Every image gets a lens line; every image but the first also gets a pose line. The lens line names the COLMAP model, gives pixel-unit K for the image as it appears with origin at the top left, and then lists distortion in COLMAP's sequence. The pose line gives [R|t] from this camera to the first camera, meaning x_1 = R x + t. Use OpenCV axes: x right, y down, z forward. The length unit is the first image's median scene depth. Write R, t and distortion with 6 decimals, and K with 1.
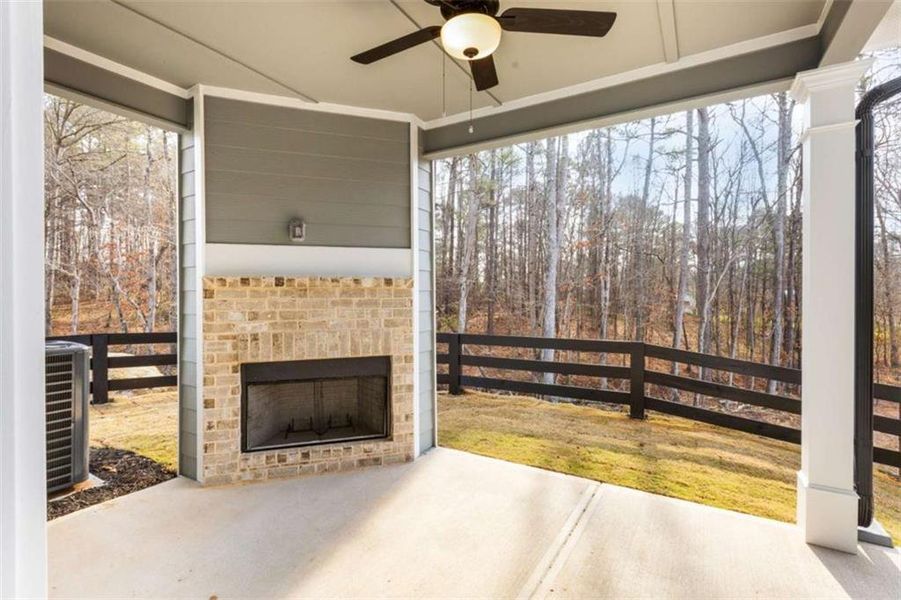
lens RADIAL K [[409.9, 0, 457.3], [0, 409.9, 295.6], [0, 0, 1]] dist [-0.000457, 0.000248]
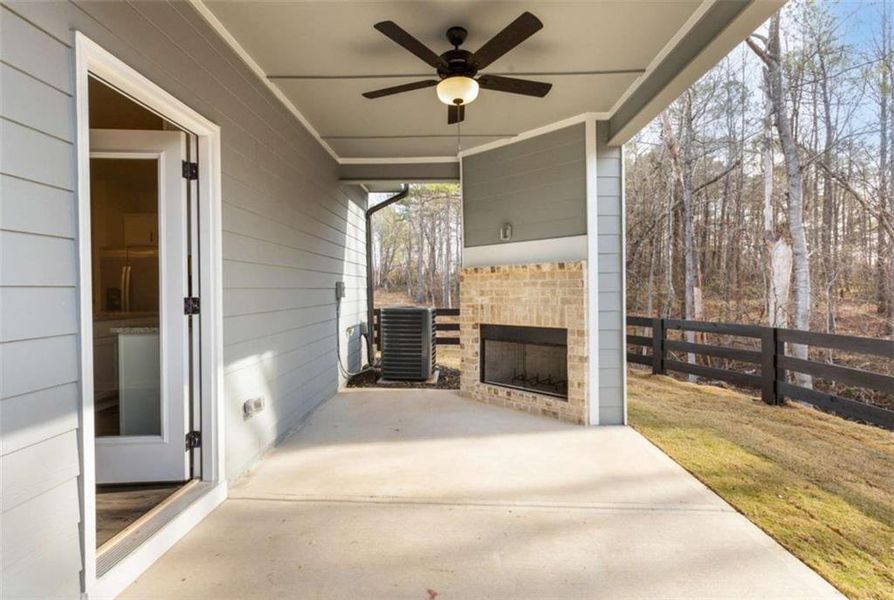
lens RADIAL K [[403.0, 0, 448.7], [0, 403.0, 290.3], [0, 0, 1]] dist [0.001939, 0.000290]
pose [[0.496883, 0.000432, -0.867817, 0.680625], [0.004076, 0.999988, 0.002831, 0.032818], [0.867808, -0.004944, 0.496875, 0.140827]]
